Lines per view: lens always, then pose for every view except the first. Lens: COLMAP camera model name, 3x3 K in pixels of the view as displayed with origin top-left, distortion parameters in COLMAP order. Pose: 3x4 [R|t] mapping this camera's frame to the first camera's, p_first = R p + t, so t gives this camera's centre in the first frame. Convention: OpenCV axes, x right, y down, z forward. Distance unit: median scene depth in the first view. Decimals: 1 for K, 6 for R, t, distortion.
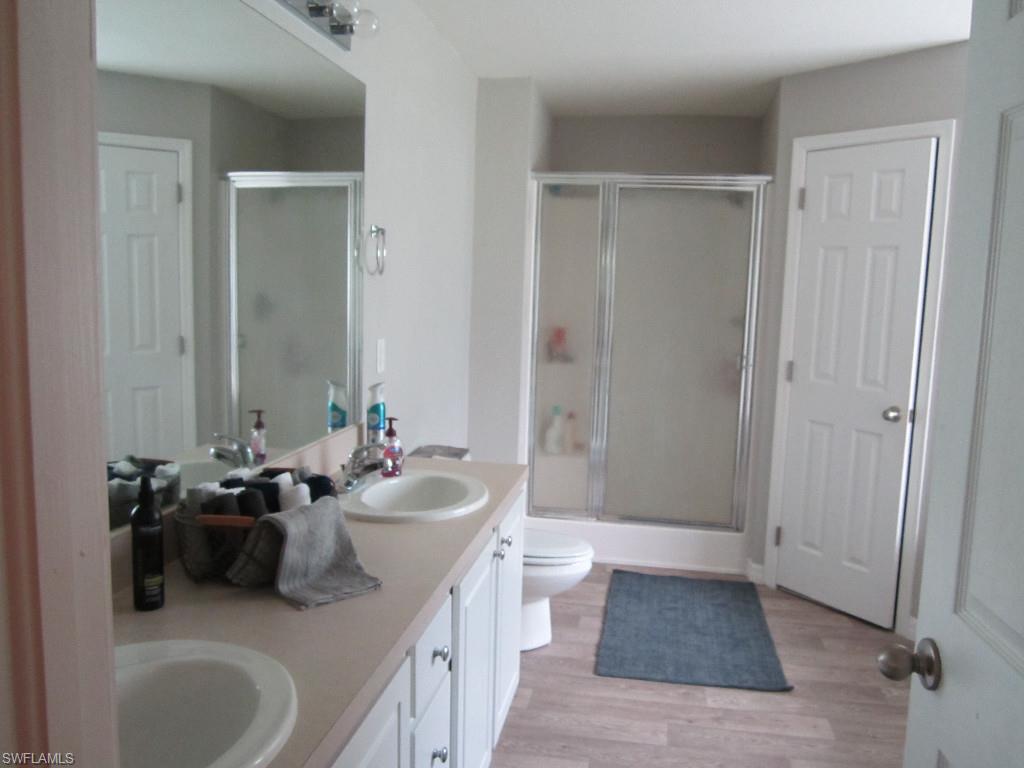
lens RADIAL K [[860.5, 0, 494.9], [0, 860.5, 381.8], [0, 0, 1]] dist [-0.031194, 0.009814]
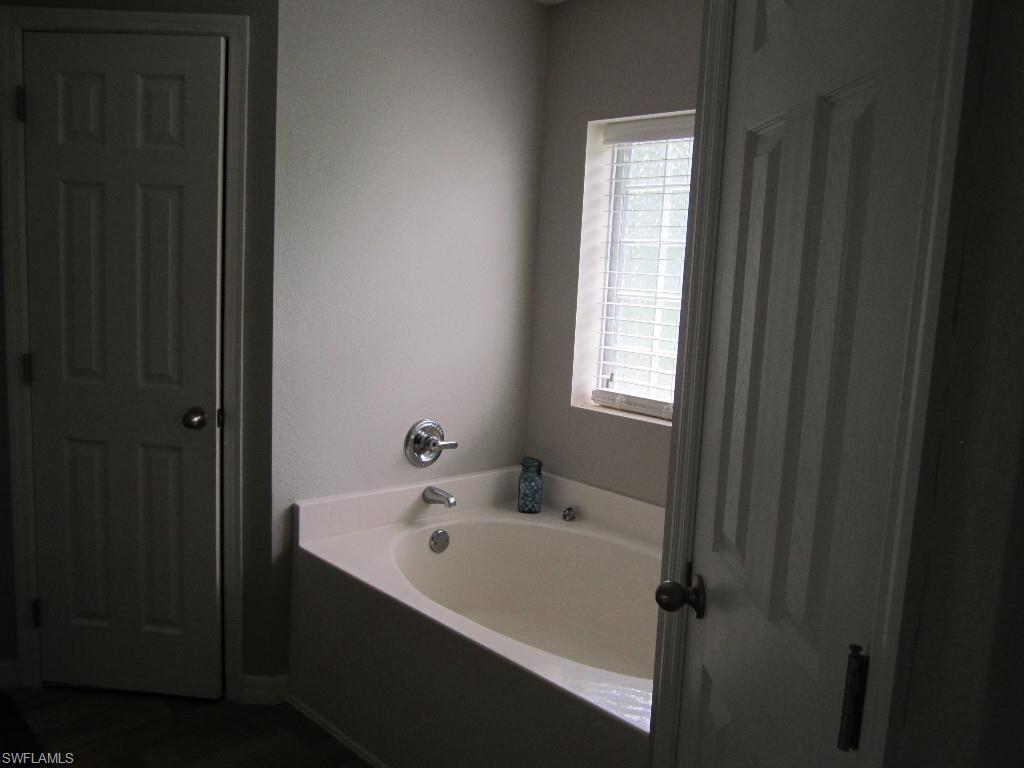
lens RADIAL K [[860.5, 0, 494.9], [0, 860.5, 381.8], [0, 0, 1]] dist [-0.031194, 0.009814]
pose [[0.606540, -0.108135, 0.787665, 0.044828], [0.078157, 0.994019, 0.076280, -0.028281], [-0.791202, 0.015295, 0.611364, 0.340520]]
